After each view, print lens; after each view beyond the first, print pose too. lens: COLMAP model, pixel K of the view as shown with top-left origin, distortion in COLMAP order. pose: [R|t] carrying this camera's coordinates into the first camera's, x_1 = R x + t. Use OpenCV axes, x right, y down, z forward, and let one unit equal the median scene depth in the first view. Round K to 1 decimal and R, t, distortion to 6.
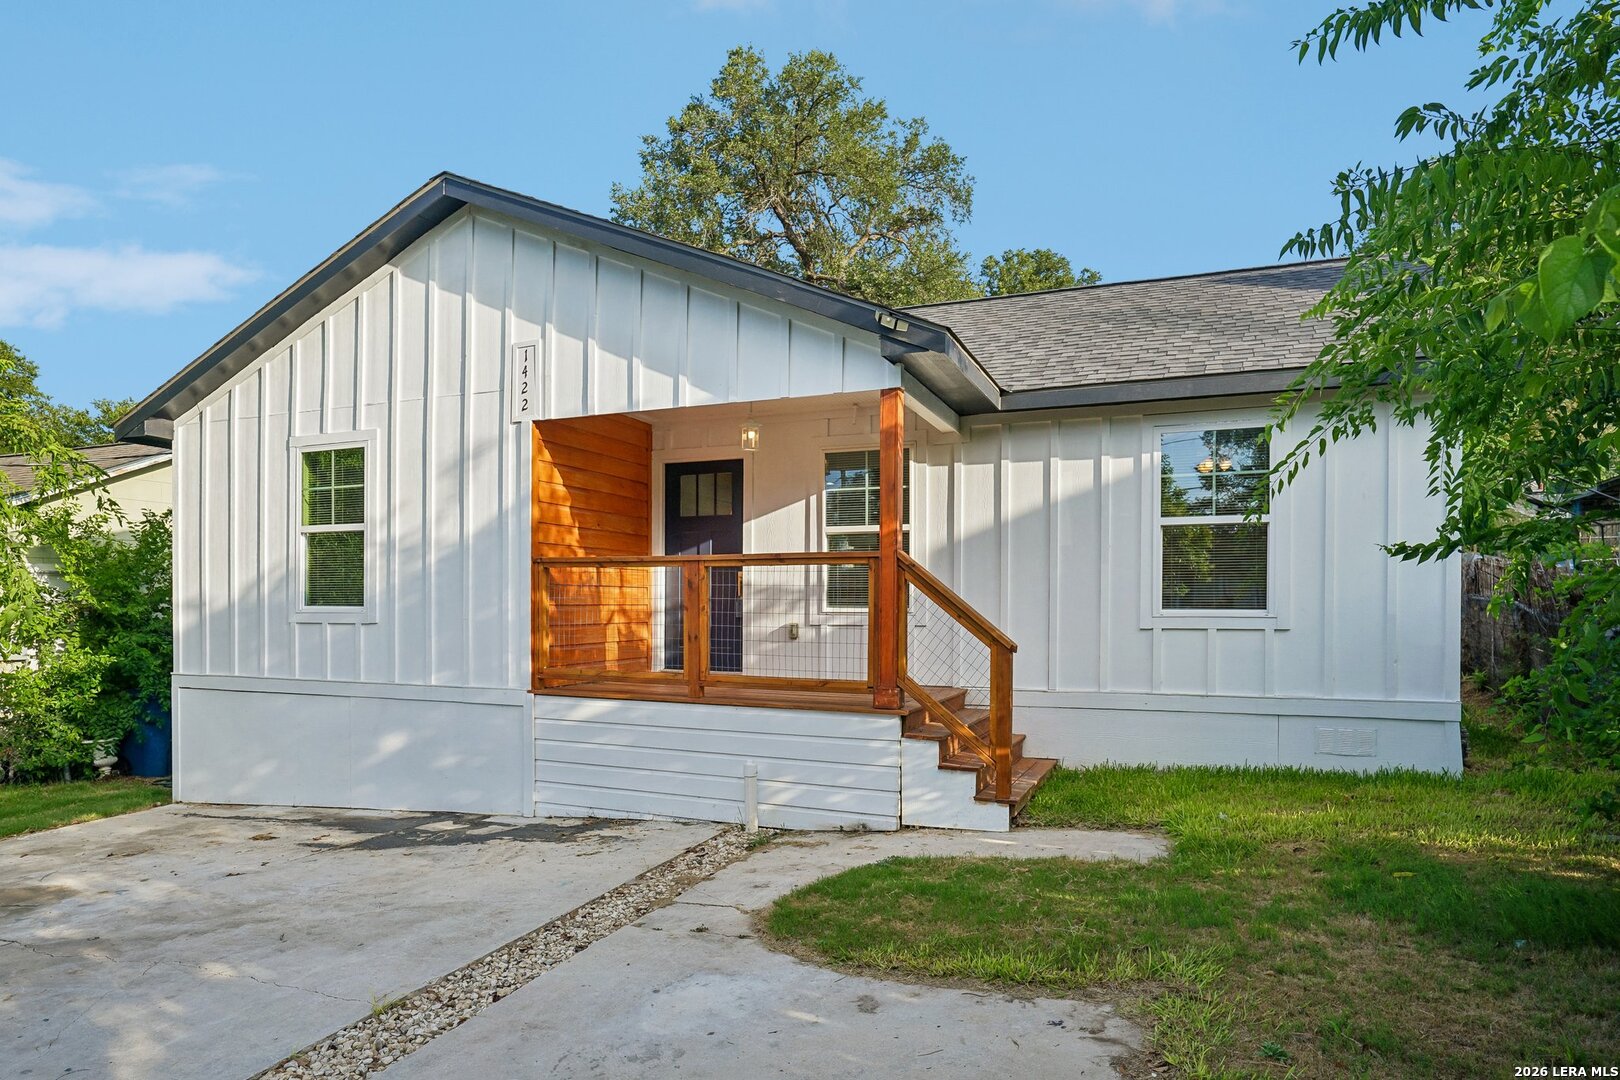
lens RADIAL K [[900.8, 0, 749.7], [0, 900.8, 523.9], [0, 0, 1]] dist [0.000281, 0.001381]
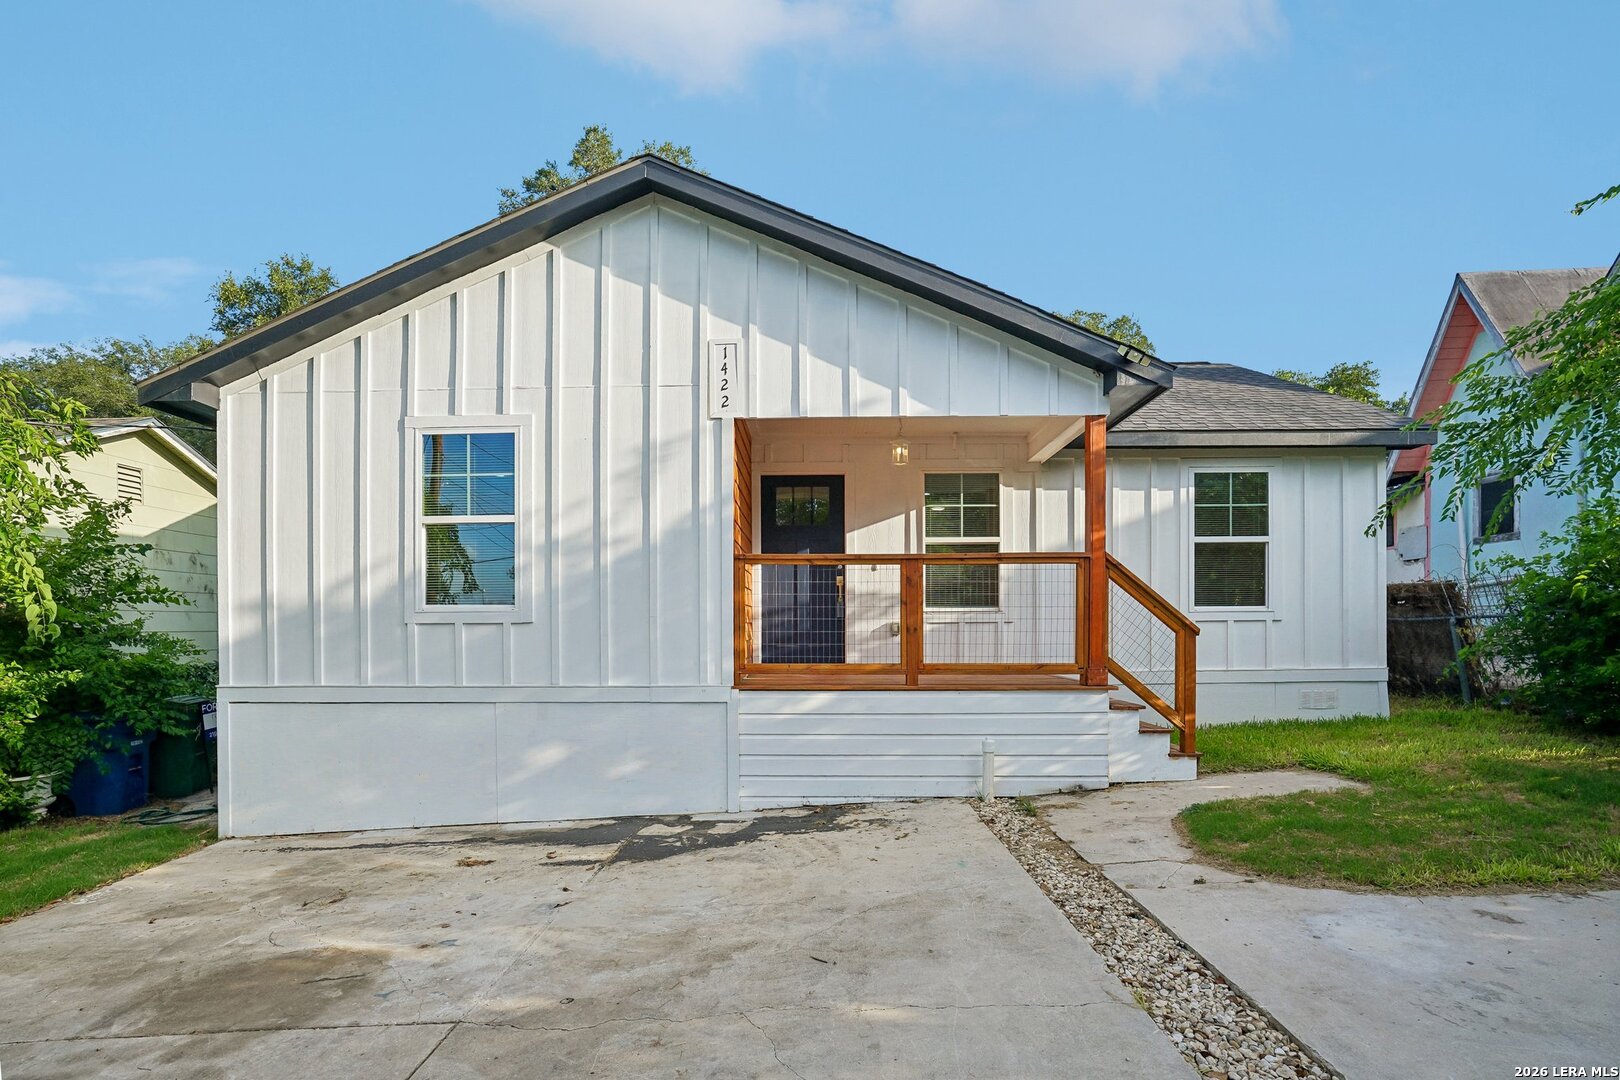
lens RADIAL K [[743.5, 0, 766.4], [0, 743.5, 562.3], [0, 0, 1]] dist [-0.017544, 0.005697]
pose [[0.932125, 0.023811, 0.361352, -0.499928], [-0.024400, 0.999698, -0.002935, 0.047245], [-0.361312, -0.006082, 0.932425, 0.211276]]
